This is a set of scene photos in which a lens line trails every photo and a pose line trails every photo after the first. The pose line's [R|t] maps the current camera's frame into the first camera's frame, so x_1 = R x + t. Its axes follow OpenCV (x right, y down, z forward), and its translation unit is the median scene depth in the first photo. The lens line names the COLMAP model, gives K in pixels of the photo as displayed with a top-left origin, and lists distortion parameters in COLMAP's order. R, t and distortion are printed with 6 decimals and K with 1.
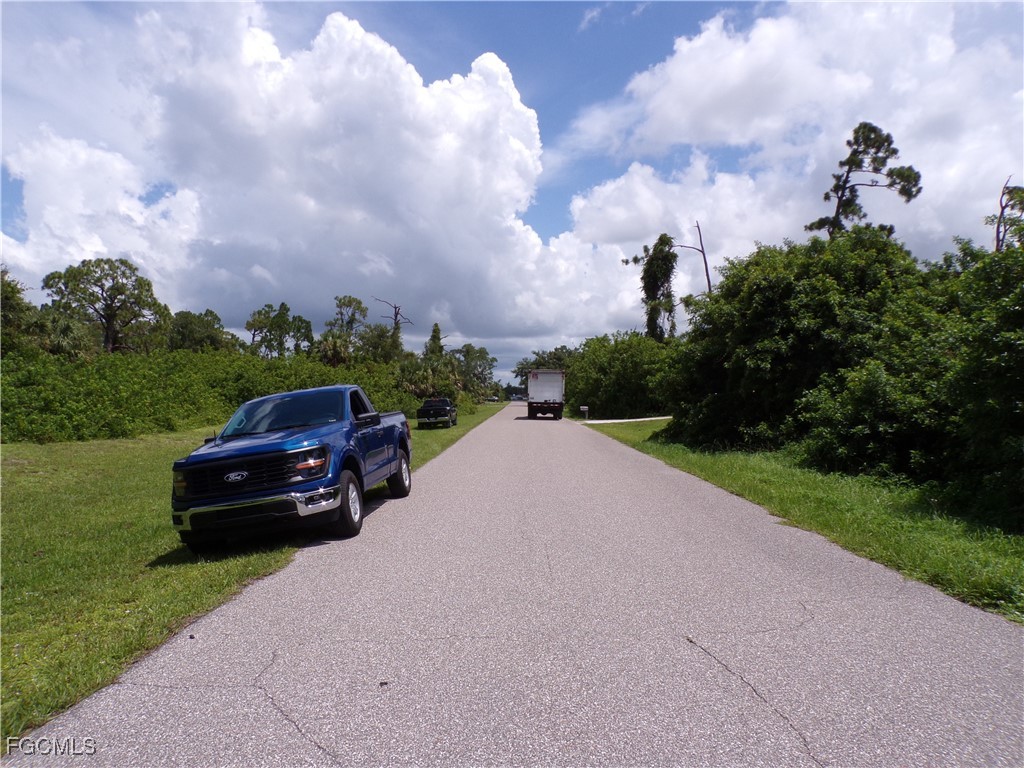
lens RADIAL K [[687.7, 0, 510.8], [0, 687.7, 387.6], [0, 0, 1]] dist [-0.032462, 0.037133]
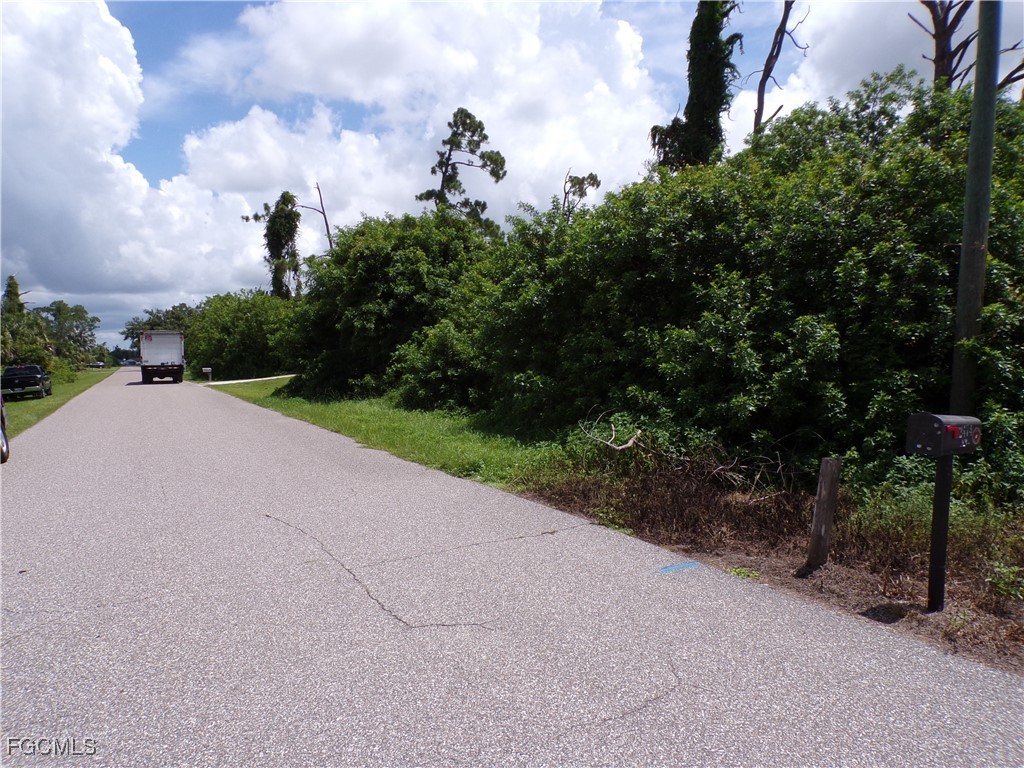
lens RADIAL K [[687.7, 0, 510.8], [0, 687.7, 387.6], [0, 0, 1]] dist [-0.032462, 0.037133]
pose [[0.867715, -0.056032, 0.493894, 0.000219], [0.025639, 0.997349, 0.068103, 0.000388], [-0.496400, -0.046431, 0.866851, -0.046253]]
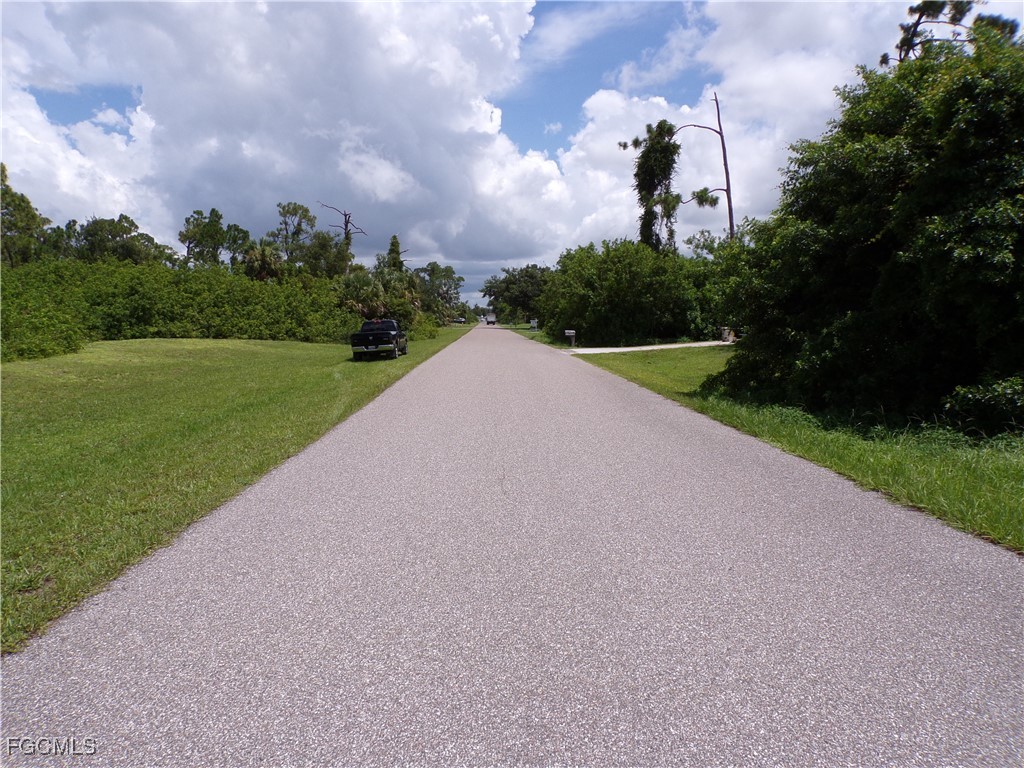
lens RADIAL K [[687.7, 0, 510.8], [0, 687.7, 387.6], [0, 0, 1]] dist [-0.032462, 0.037133]
pose [[0.998919, -0.002283, 0.046421, 0.002008], [-0.003003, 0.993535, 0.113485, 0.003290], [-0.046380, -0.113502, 0.992455, 0.201716]]
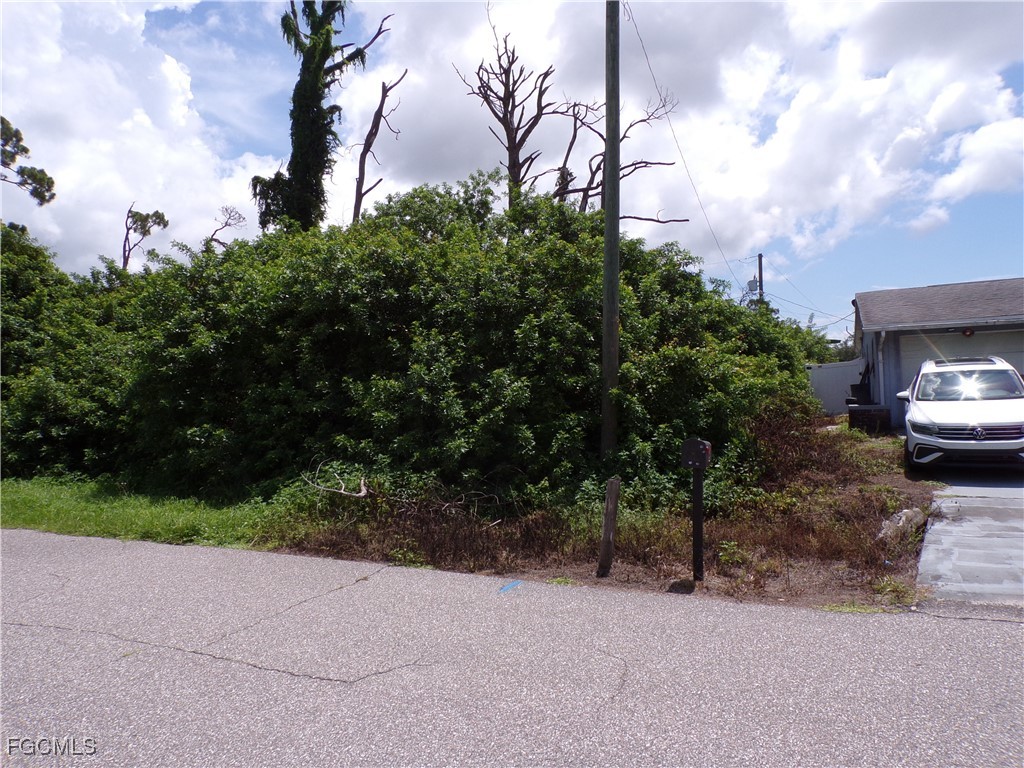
lens RADIAL K [[687.7, 0, 510.8], [0, 687.7, 387.6], [0, 0, 1]] dist [-0.032462, 0.037133]
pose [[0.418780, -0.016088, 0.907945, -0.031506], [0.023206, 0.999706, 0.007010, 0.000097], [-0.907791, 0.018134, 0.419030, -0.023030]]
